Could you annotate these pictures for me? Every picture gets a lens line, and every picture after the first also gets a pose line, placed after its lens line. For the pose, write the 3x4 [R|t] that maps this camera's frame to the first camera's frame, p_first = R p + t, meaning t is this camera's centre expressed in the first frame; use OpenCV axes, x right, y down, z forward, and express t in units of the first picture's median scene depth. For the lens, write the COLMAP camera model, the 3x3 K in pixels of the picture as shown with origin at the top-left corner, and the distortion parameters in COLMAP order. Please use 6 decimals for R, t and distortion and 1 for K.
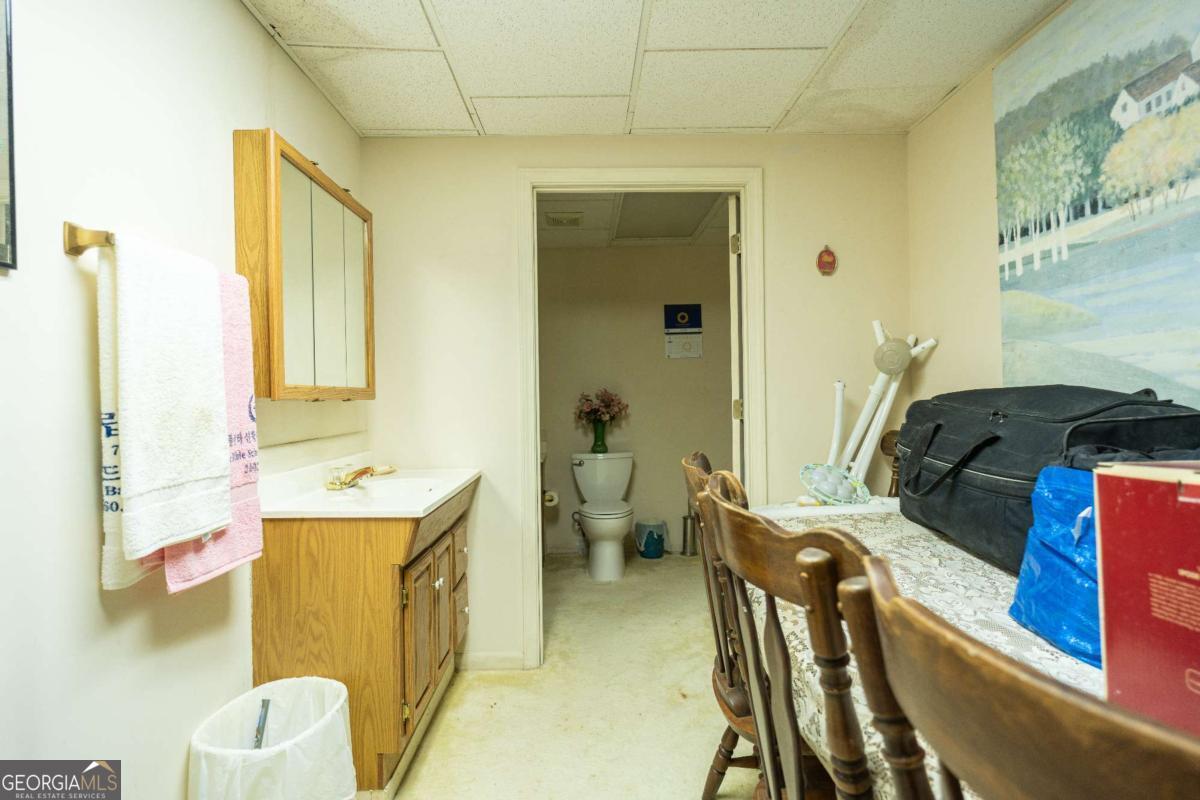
lens RADIAL K [[620.6, 0, 596.3], [0, 620.6, 401.6], [0, 0, 1]] dist [-0.005452, 0.000941]
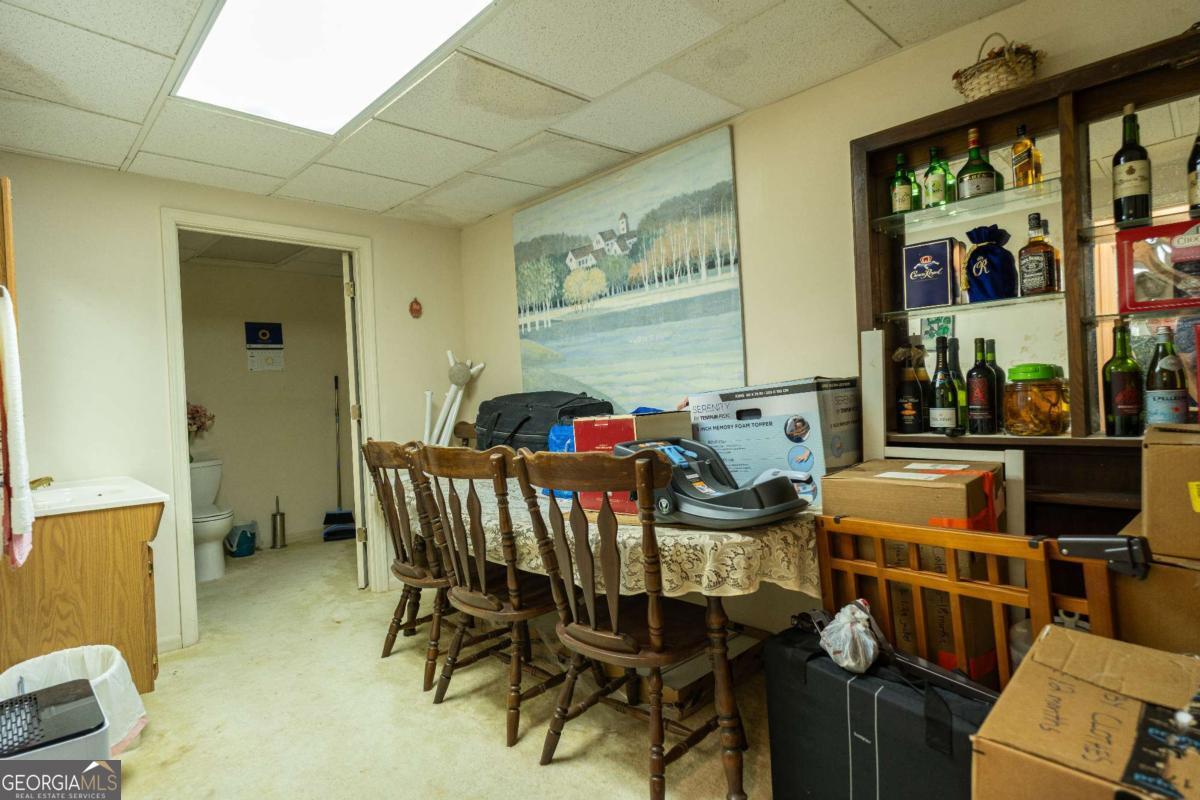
lens RADIAL K [[620.6, 0, 598.9], [0, 620.6, 400.8], [0, 0, 1]] dist [-0.005452, 0.000941]
pose [[0.724323, -0.026656, 0.688945, -0.495556], [0.036648, 0.999328, 0.000136, 0.010343], [-0.688486, 0.025150, 0.724814, -0.532842]]
